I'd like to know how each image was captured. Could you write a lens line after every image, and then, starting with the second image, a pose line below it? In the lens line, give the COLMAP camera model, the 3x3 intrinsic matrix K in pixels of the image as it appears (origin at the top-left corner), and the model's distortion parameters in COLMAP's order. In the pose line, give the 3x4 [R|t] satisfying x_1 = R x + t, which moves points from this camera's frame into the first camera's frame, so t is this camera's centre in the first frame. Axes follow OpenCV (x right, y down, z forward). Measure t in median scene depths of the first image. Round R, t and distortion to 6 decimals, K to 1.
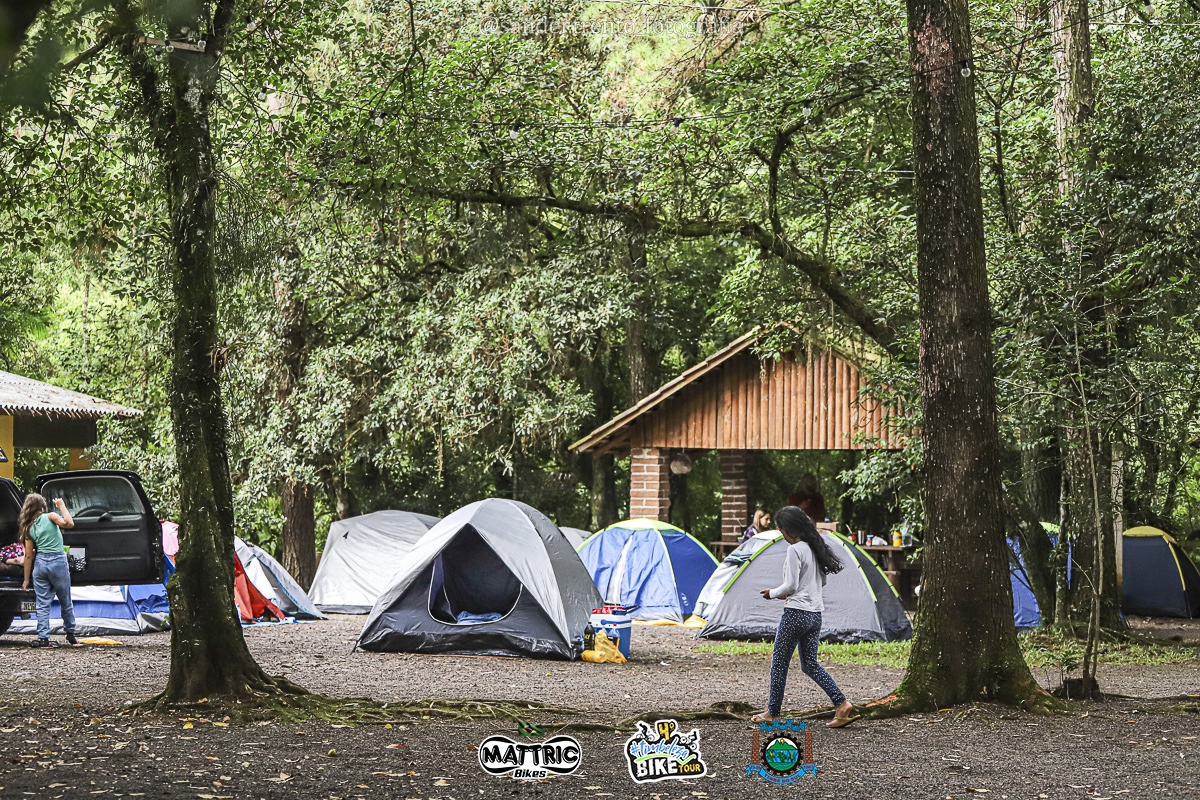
lens RADIAL K [[2482.0, 0, 600.2], [0, 2482.0, 401.0], [0, 0, 1]] dist [-0.114672, 0.000000]
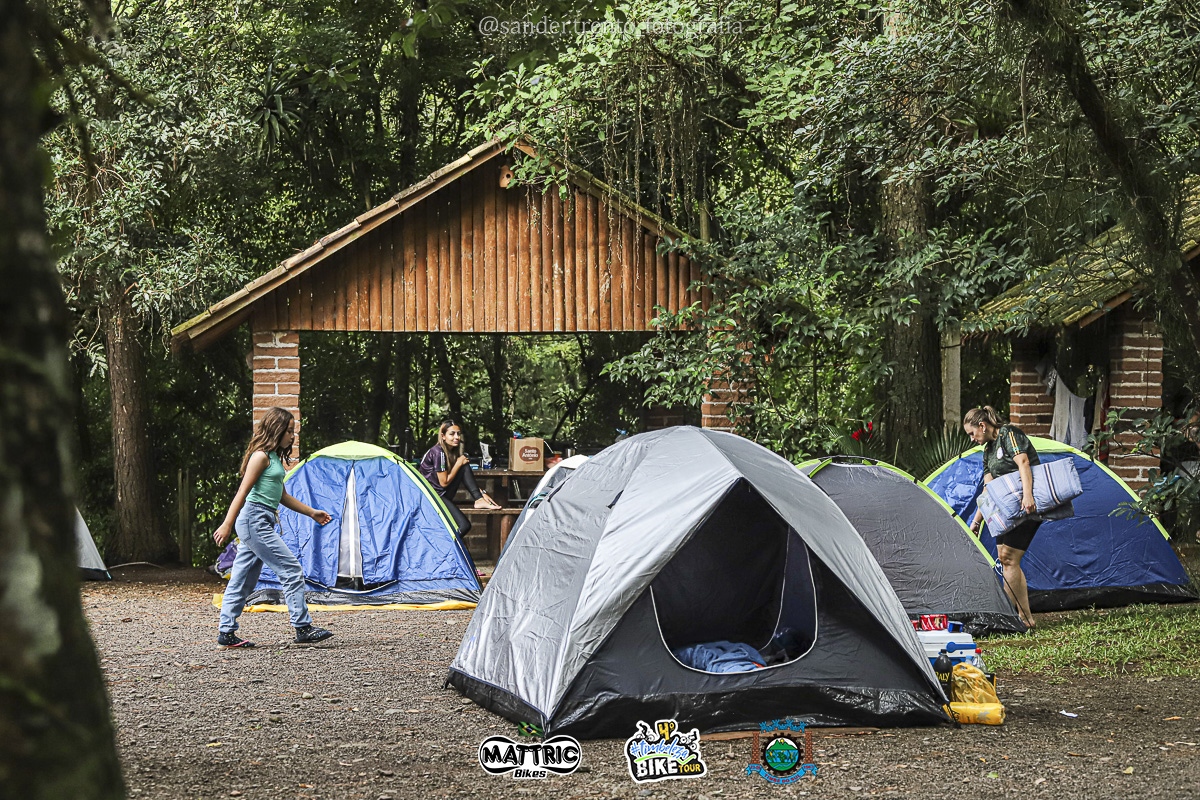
lens RADIAL K [[2482.0, 0, 600.0], [0, 2482.0, 399.1], [0, 0, 1]] dist [-0.114672, 0.000000]
pose [[0.856986, -0.021816, 0.514878, -0.253313], [-0.004313, 0.998765, 0.049498, 0.004025], [-0.515322, -0.044640, 0.855833, 0.405179]]
